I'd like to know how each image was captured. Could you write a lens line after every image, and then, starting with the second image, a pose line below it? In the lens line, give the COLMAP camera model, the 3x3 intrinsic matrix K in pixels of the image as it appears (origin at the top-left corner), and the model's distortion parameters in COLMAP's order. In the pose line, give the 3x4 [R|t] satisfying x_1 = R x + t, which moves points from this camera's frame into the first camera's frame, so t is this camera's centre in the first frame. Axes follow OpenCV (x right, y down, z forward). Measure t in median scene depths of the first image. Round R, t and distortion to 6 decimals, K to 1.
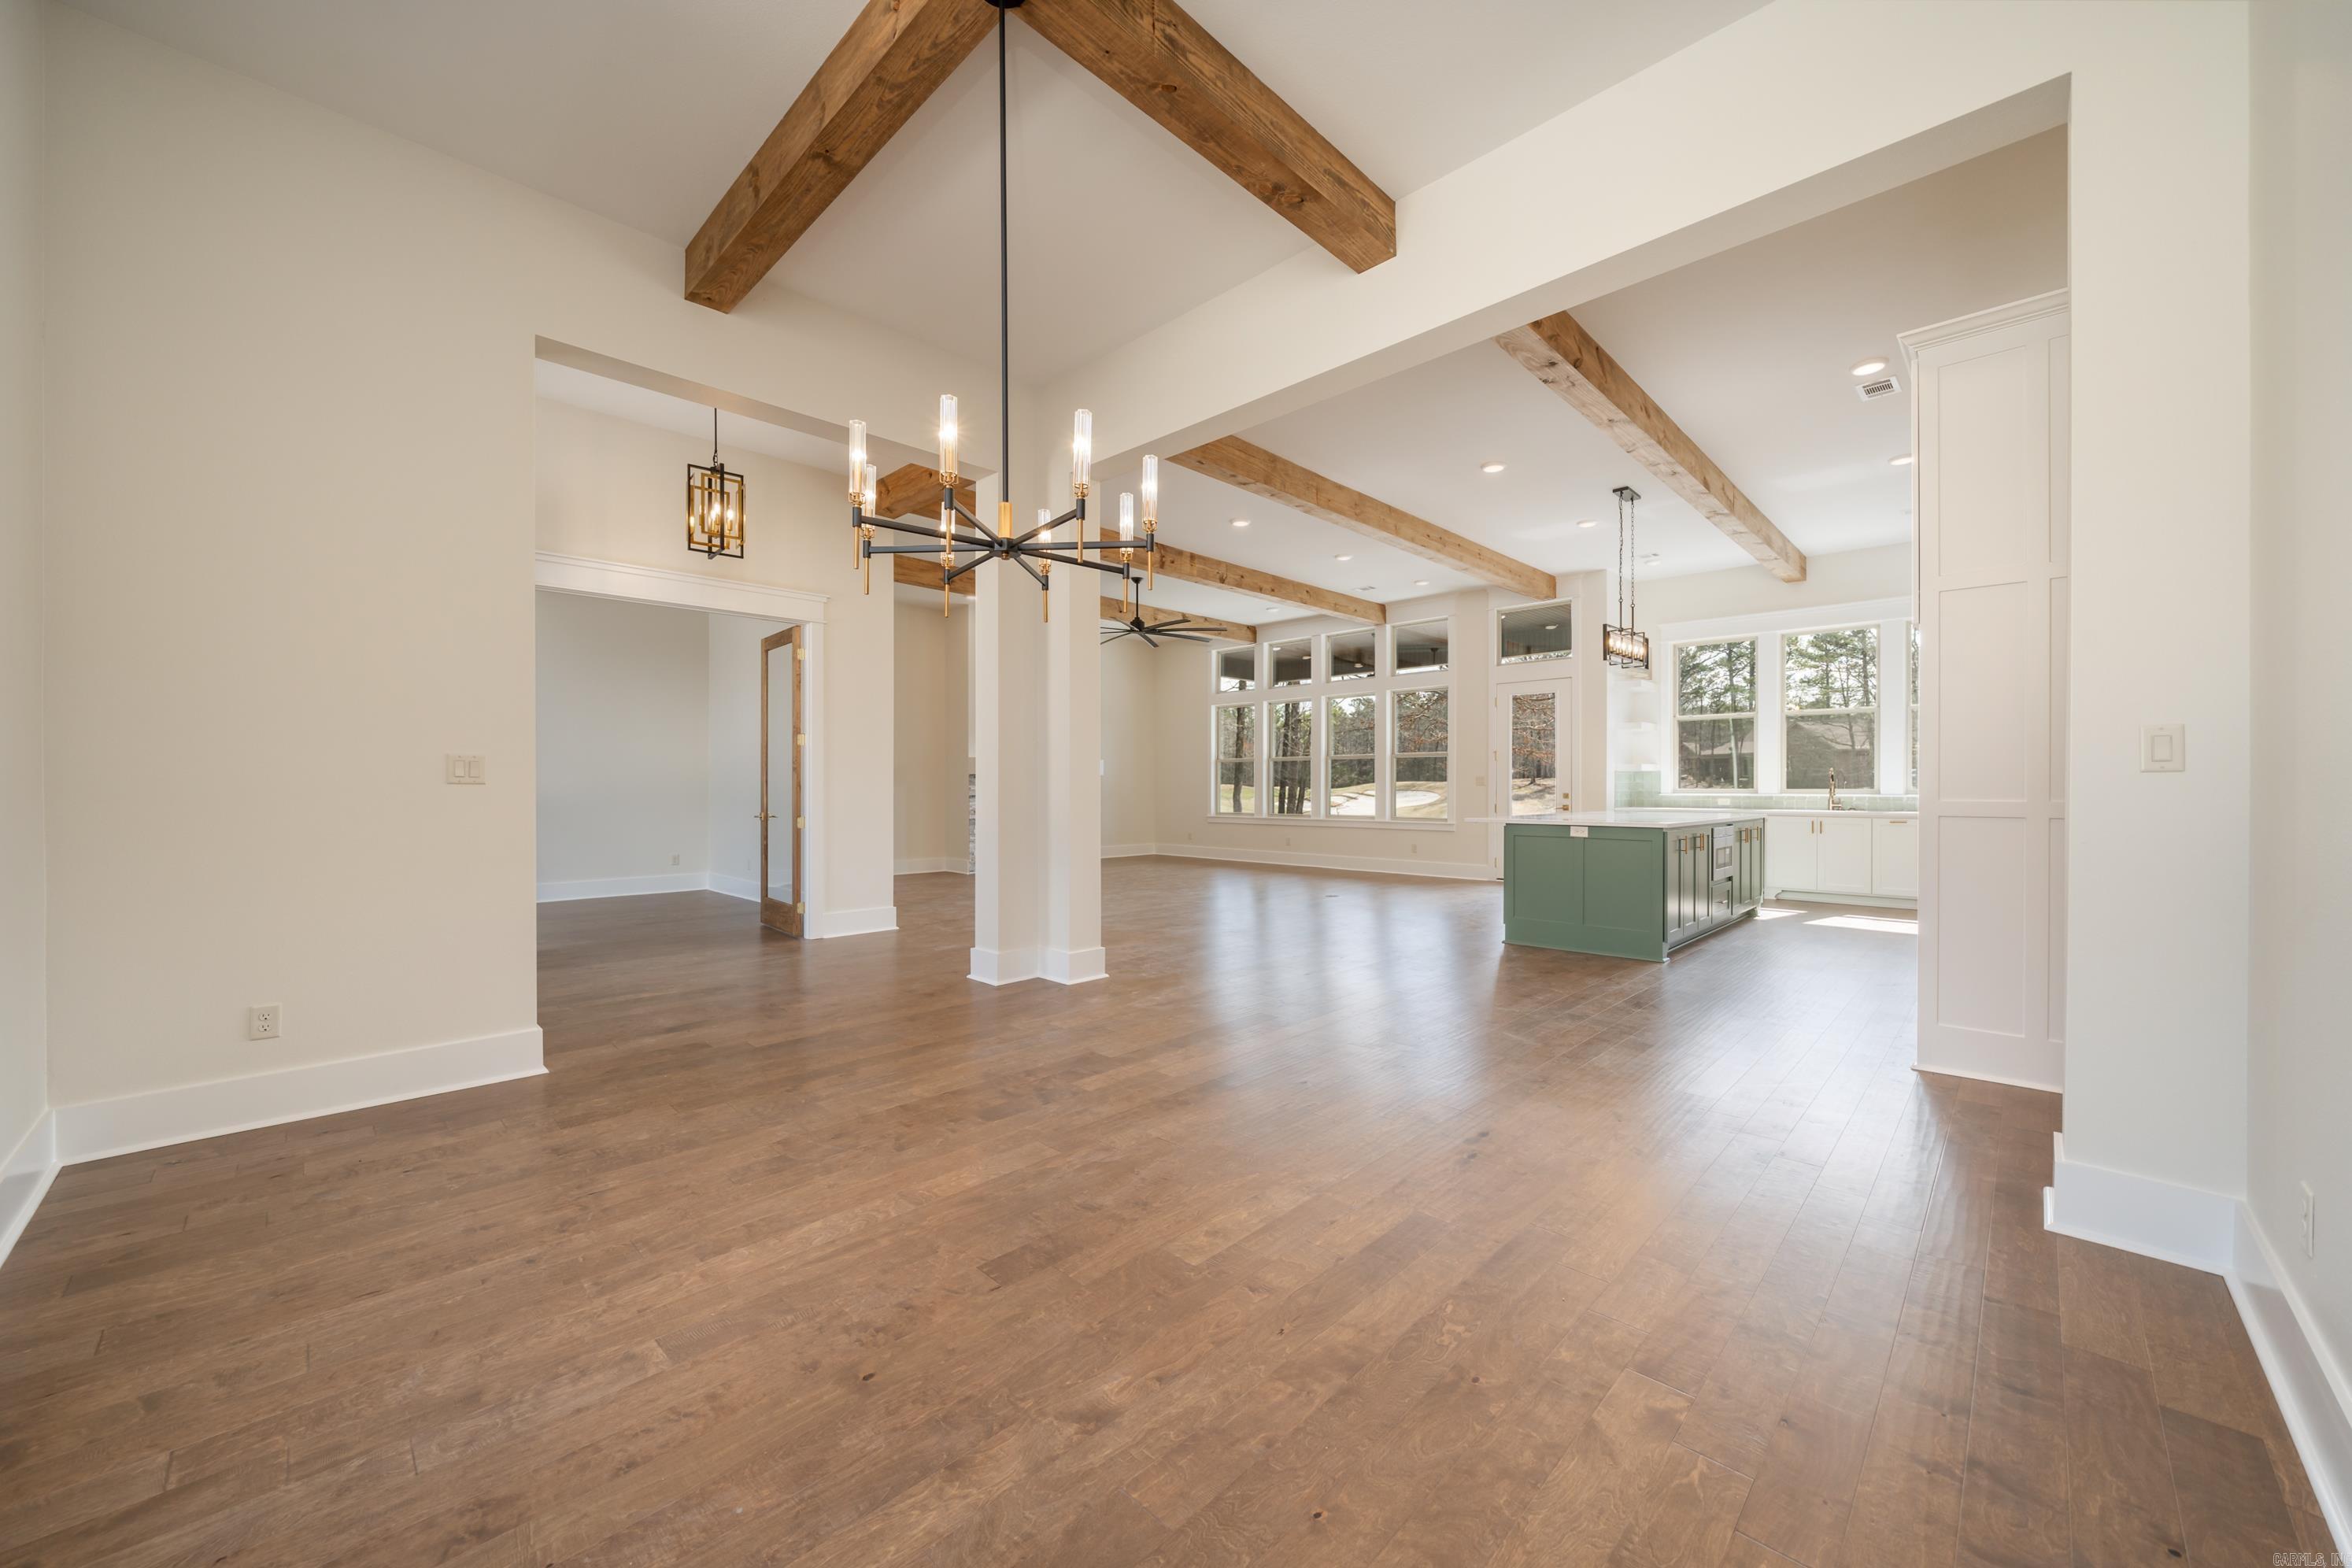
lens RADIAL K [[854.7, 0, 1182.1], [0, 854.7, 784.6], [0, 0, 1]] dist [-0.006602, -0.000002]
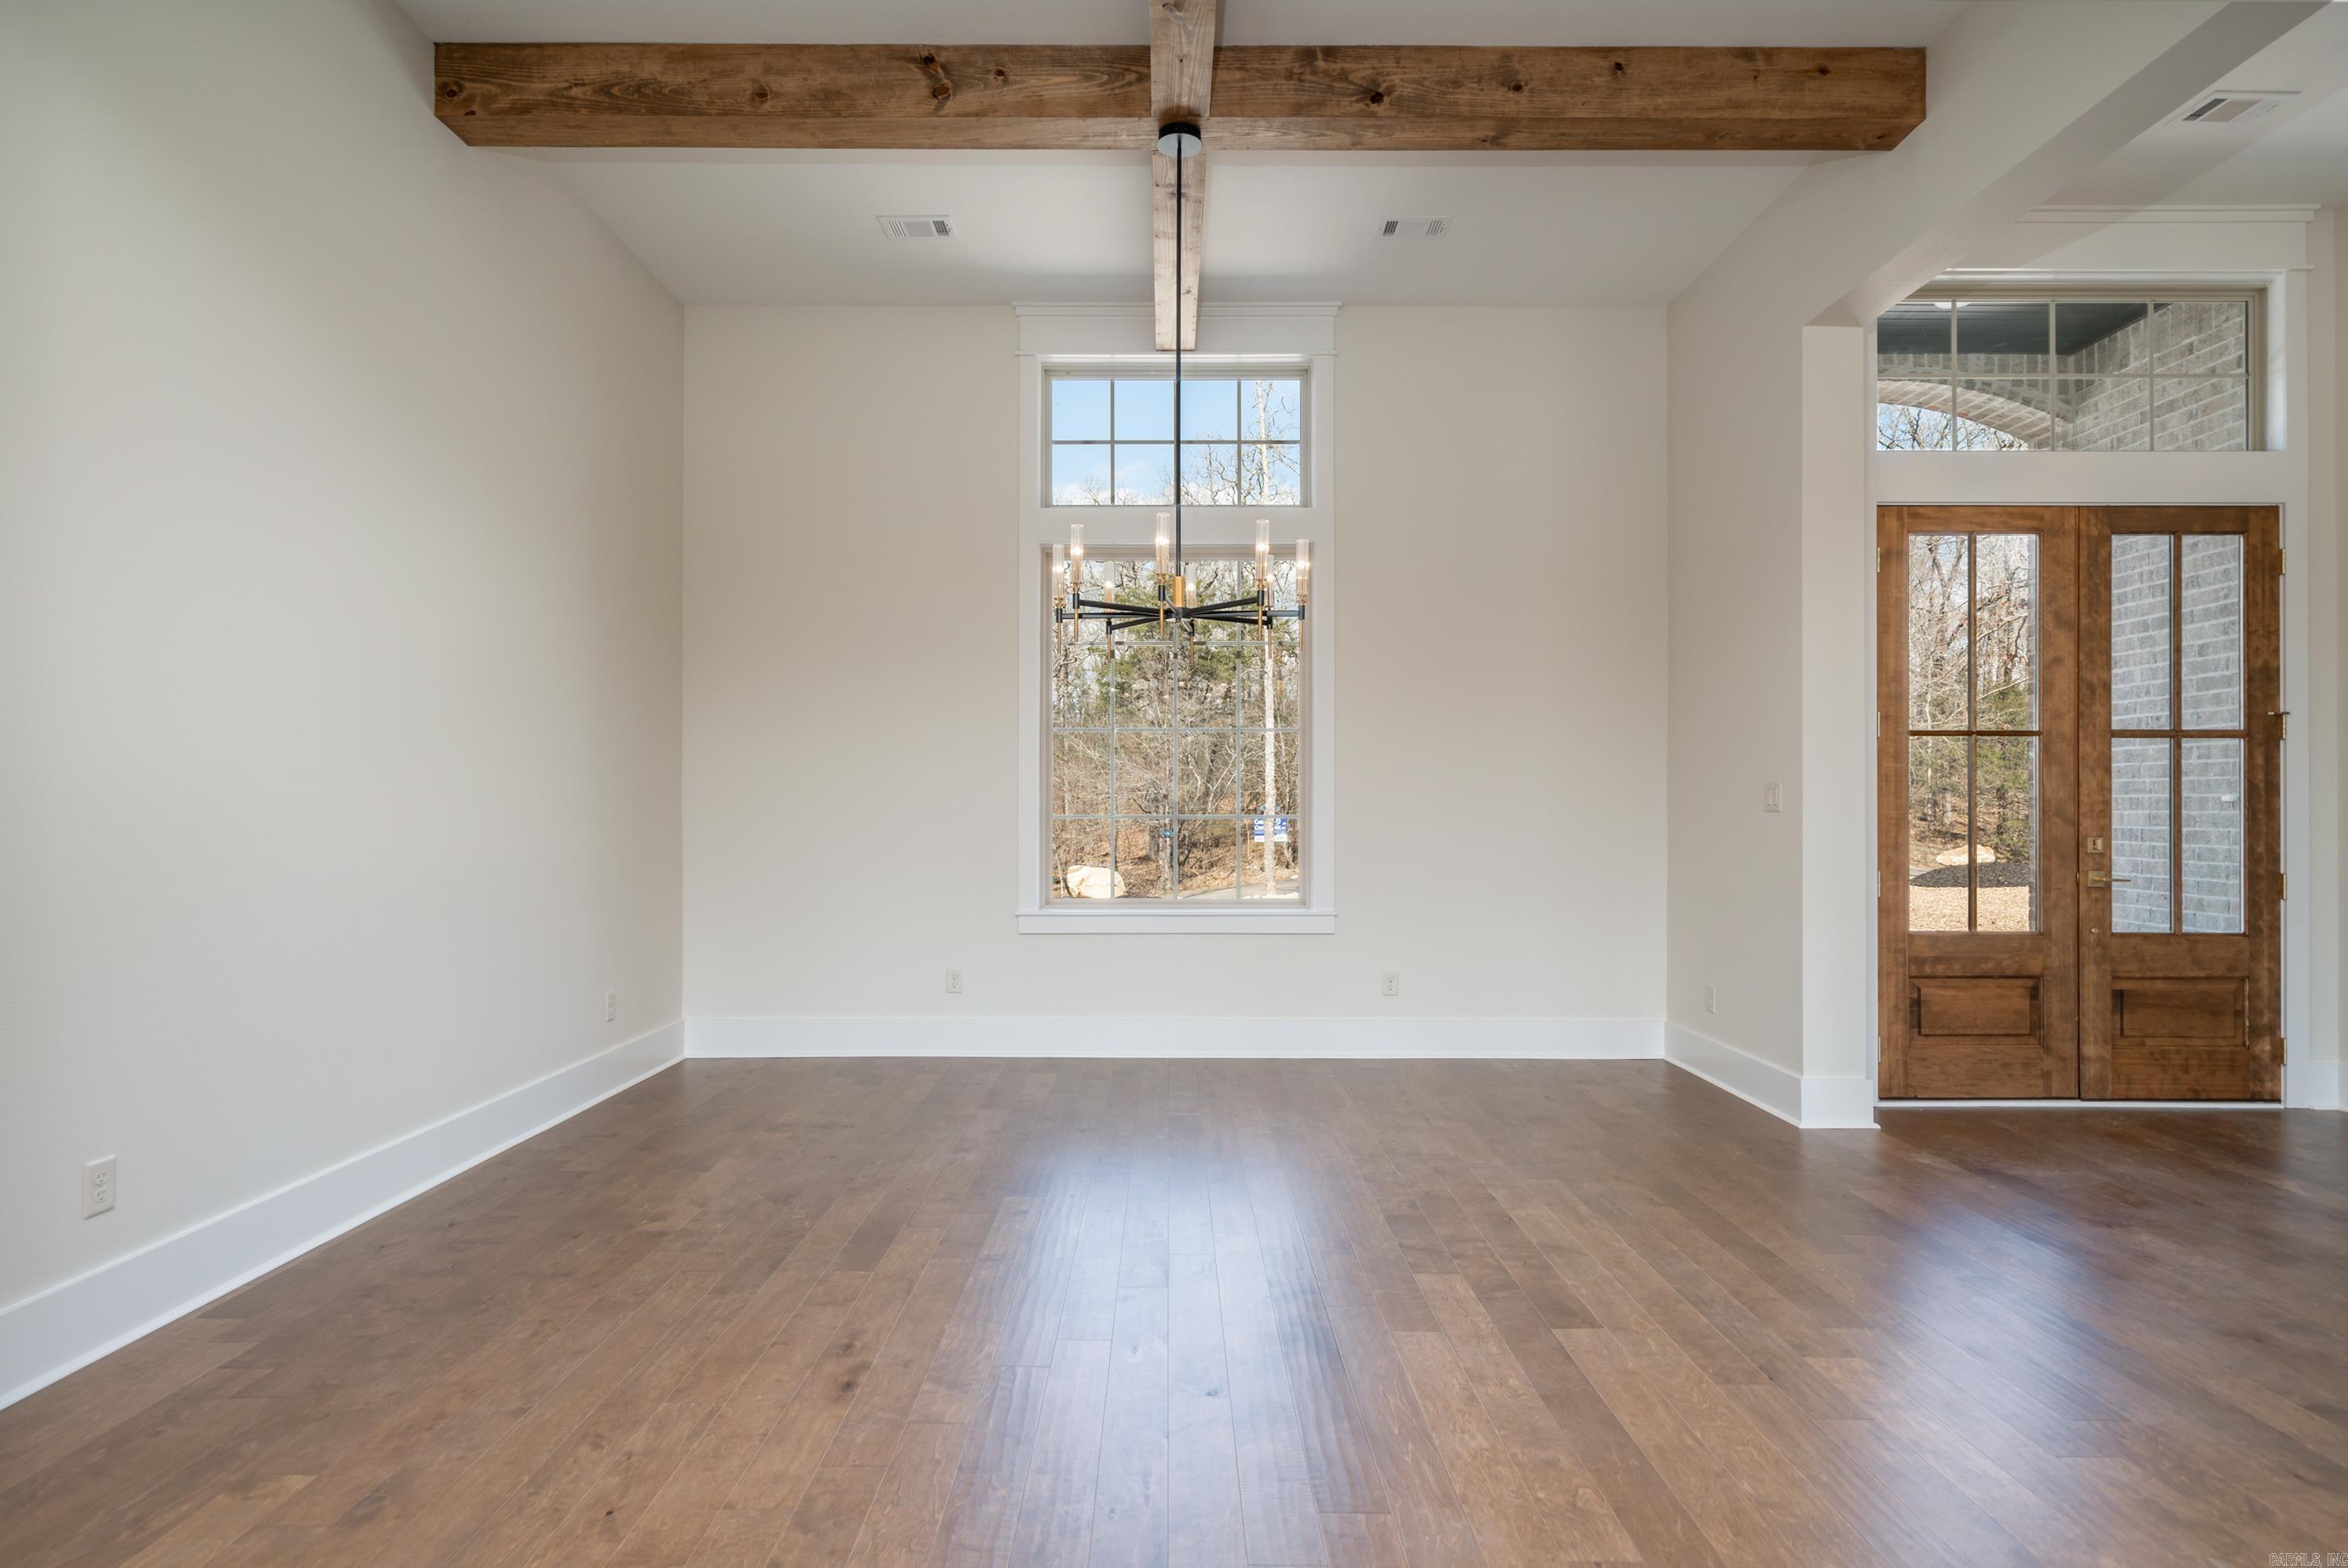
lens RADIAL K [[1215.1, 0, 1173.8], [0, 1215.1, 796.6], [0, 0, 1]] dist [0.000165, 0.000063]
pose [[-0.711180, -0.006050, -0.702984, 0.732393], [0.000538, 0.999958, -0.009150, -0.006450], [0.703009, -0.006886, -0.711147, 1.629904]]
